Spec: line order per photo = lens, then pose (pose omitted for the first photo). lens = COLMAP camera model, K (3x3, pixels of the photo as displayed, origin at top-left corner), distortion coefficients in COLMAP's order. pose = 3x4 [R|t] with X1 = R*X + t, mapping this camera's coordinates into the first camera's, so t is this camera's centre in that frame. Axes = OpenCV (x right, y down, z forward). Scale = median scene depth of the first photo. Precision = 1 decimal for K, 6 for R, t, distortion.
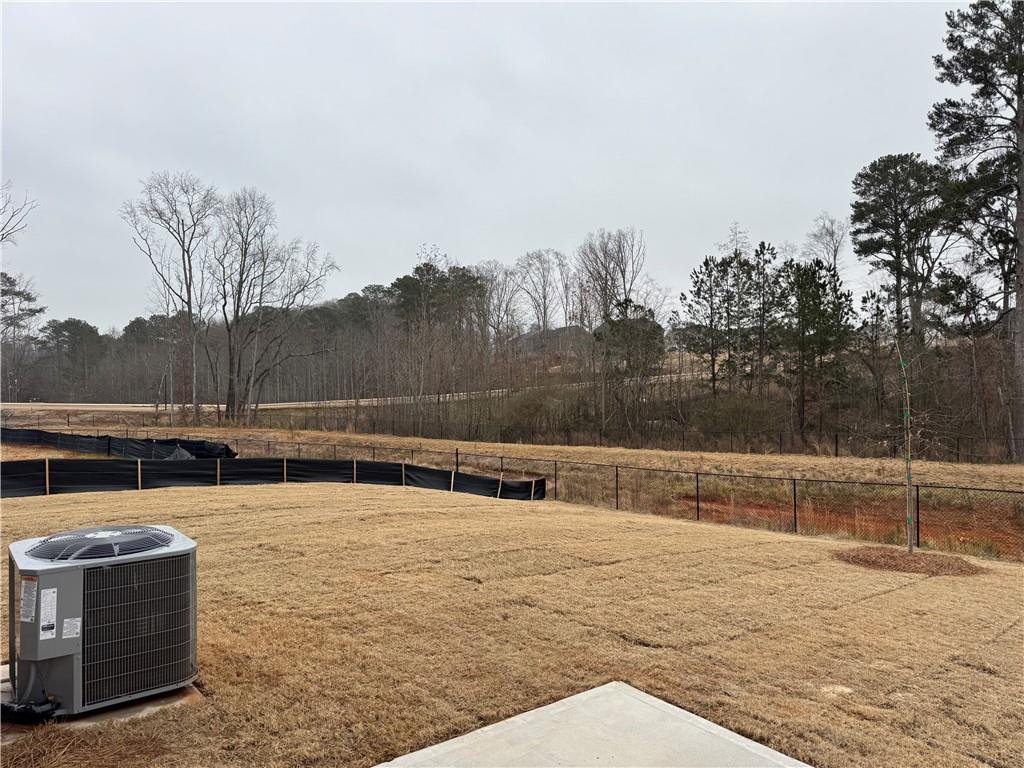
lens RADIAL K [[717.4, 0, 509.6], [0, 717.4, 385.6], [0, 0, 1]] dist [0.088357, -0.111018]
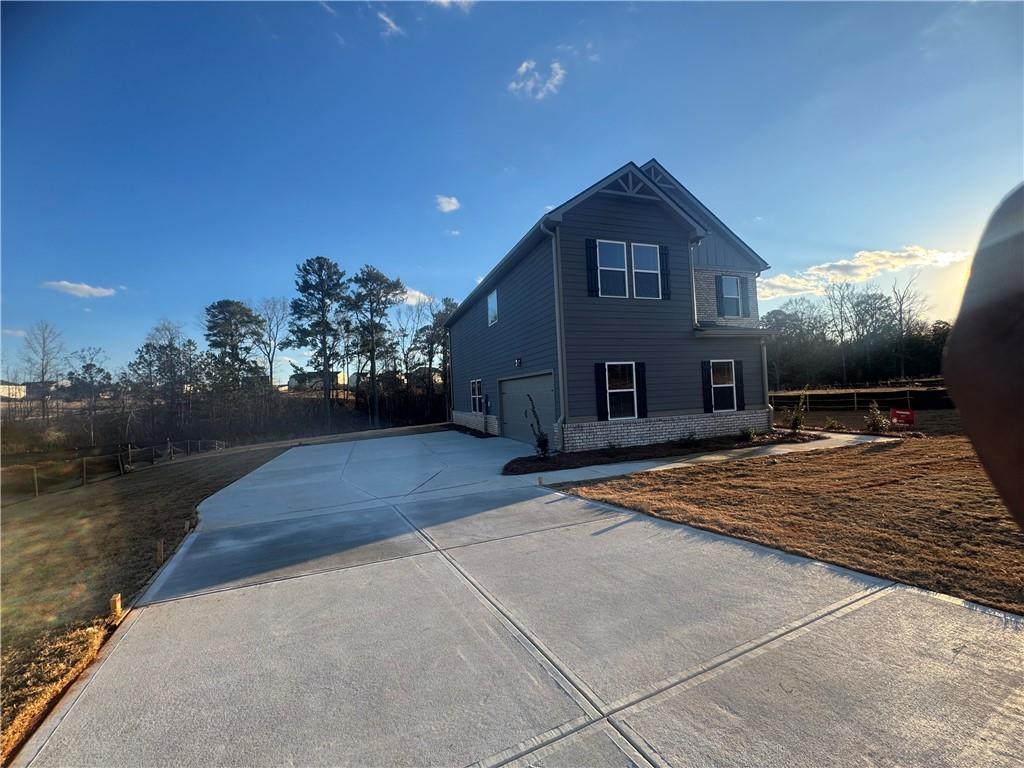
lens RADIAL K [[407.7, 0, 511.5], [0, 407.7, 384.7], [0, 0, 1]] dist [-0.004696, 0.000831]
pose [[0.312983, 0.017512, 0.949597, -0.366732], [0.055432, 0.997789, -0.036670, 0.003216], [-0.948140, 0.064115, 0.311320, -0.100728]]
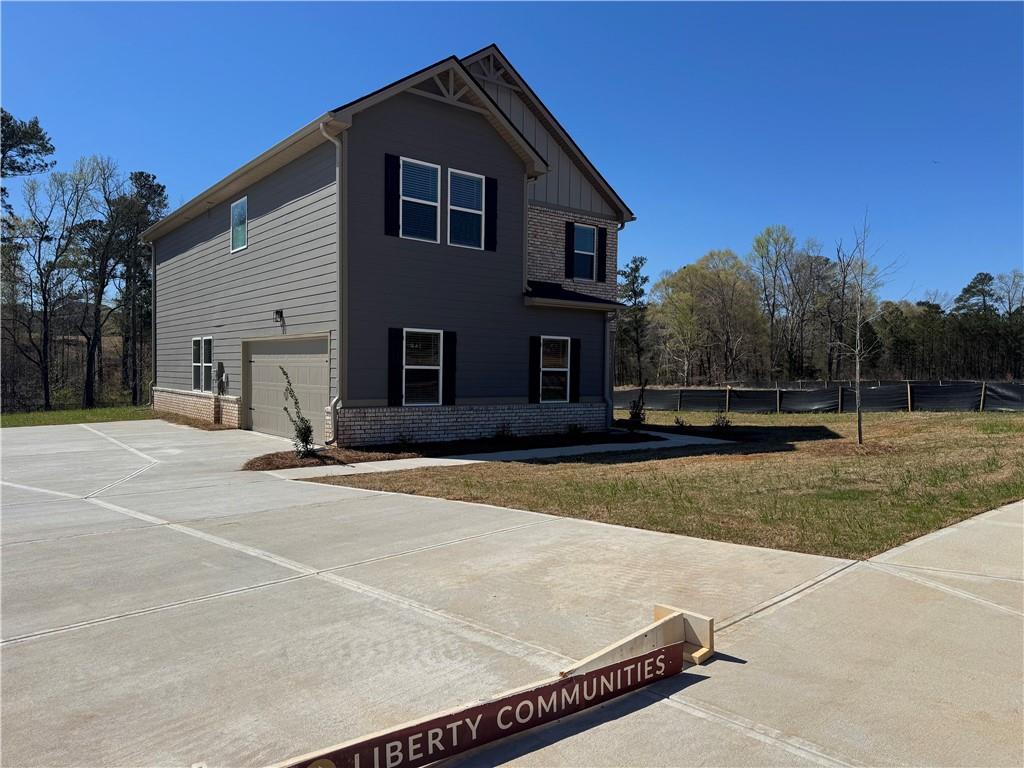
lens RADIAL K [[717.4, 0, 518.3], [0, 717.4, 392.0], [0, 0, 1]] dist [0.088357, -0.111018]
pose [[-0.017381, -0.018487, 0.999678, -0.413547], [-0.000854, 0.999829, 0.018475, 0.005326], [-0.999849, -0.000533, -0.017394, -0.116401]]
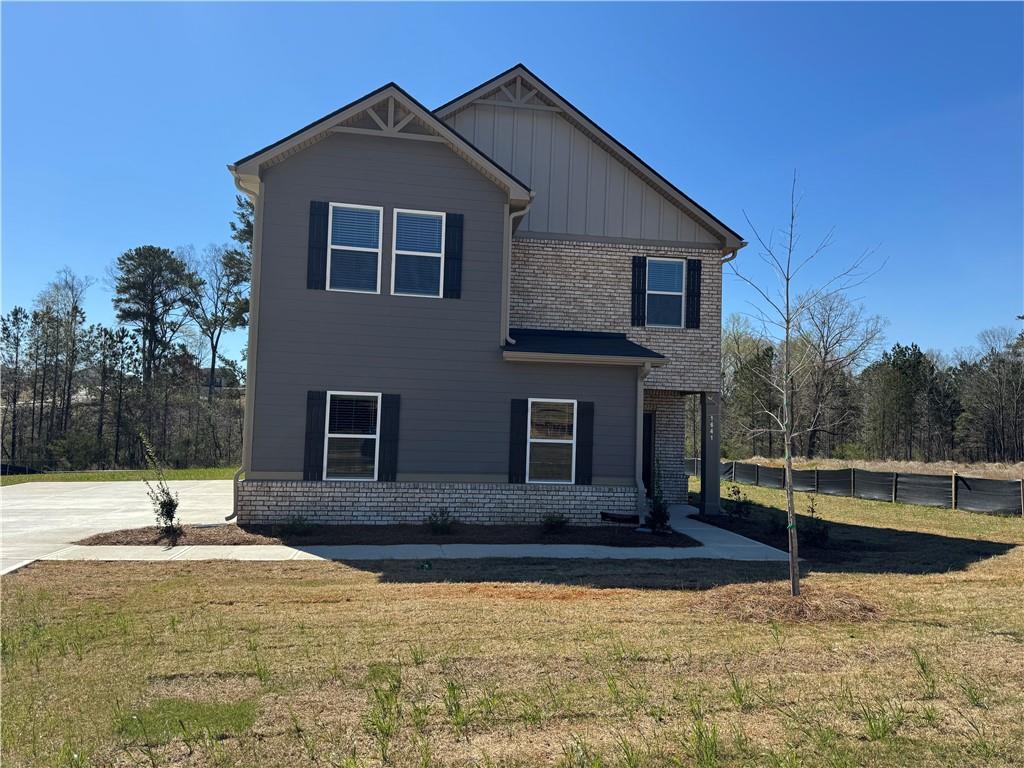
lens RADIAL K [[717.4, 0, 522.2], [0, 717.4, 393.9], [0, 0, 1]] dist [0.088357, -0.111018]
pose [[0.472217, 0.063052, 0.879224, -0.342384], [-0.024349, 0.997991, -0.058492, 0.000897], [-0.881146, 0.006212, 0.472804, -0.218601]]
